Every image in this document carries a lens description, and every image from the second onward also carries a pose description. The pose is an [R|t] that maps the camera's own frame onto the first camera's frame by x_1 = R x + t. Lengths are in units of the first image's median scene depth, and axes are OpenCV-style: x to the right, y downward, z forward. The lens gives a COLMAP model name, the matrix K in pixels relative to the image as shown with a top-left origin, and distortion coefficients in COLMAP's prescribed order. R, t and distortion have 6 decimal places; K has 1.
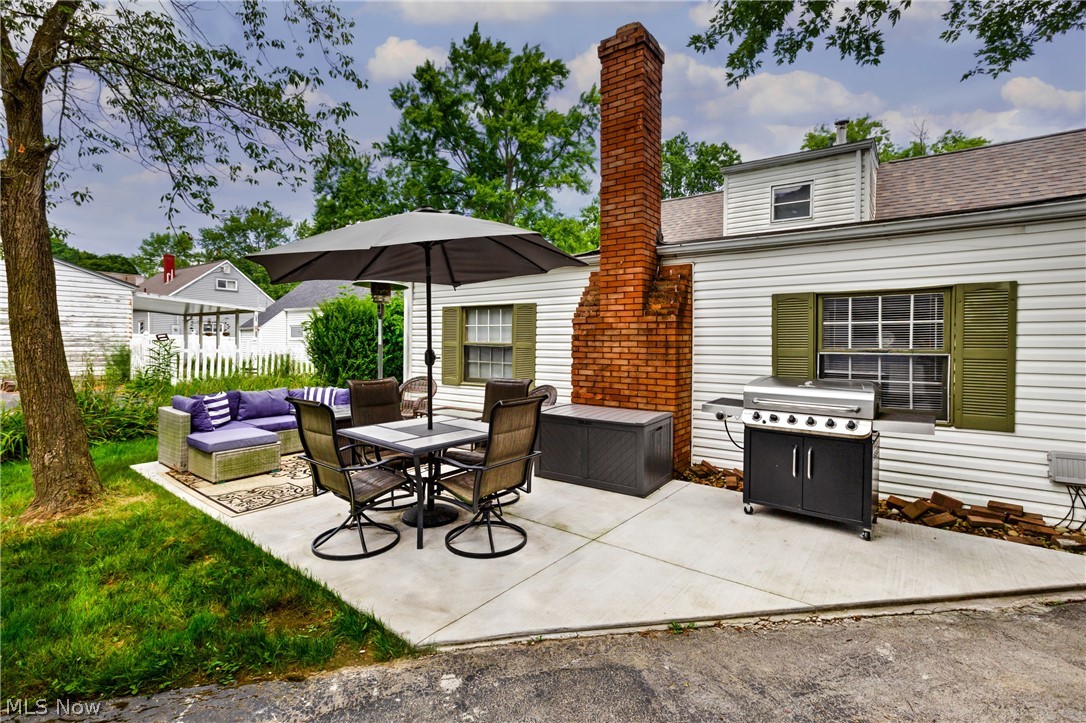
lens RADIAL K [[476.6, 0, 544.1], [0, 476.6, 354.5], [0, 0, 1]] dist [0.003219, -0.000137]
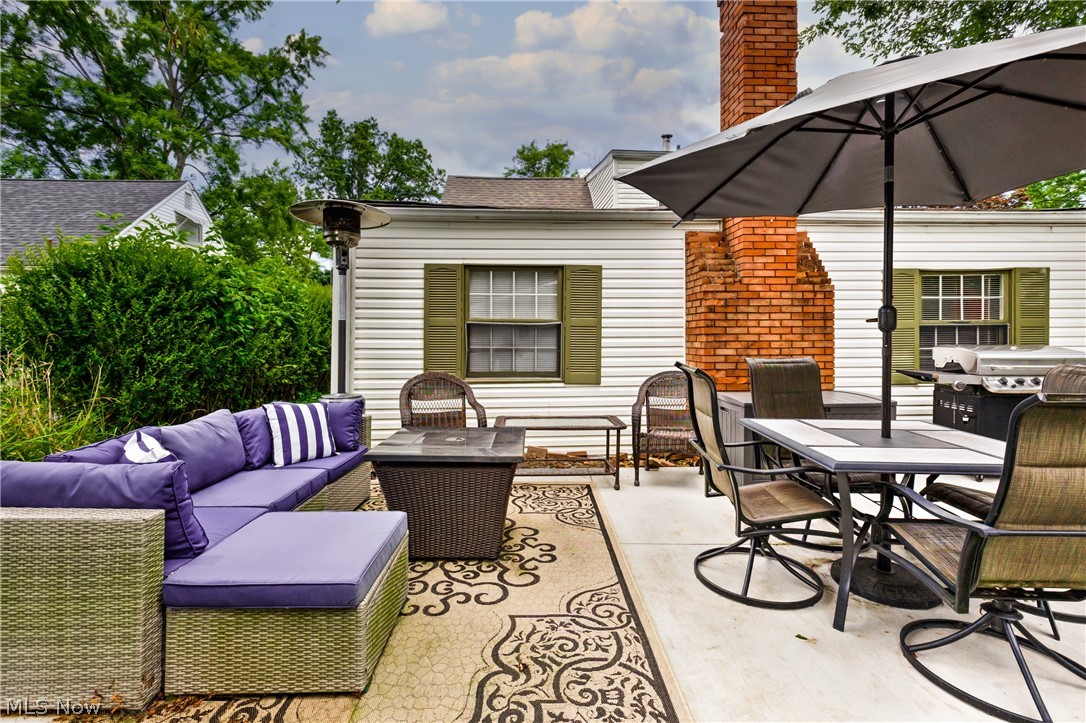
lens RADIAL K [[476.6, 0, 546.3], [0, 476.6, 358.0], [0, 0, 1]] dist [0.003219, -0.000137]
pose [[0.801478, -0.035797, 0.596951, -0.664373], [0.024583, 0.999335, 0.026921, 0.019401], [-0.597518, -0.006902, 0.801826, 0.546443]]
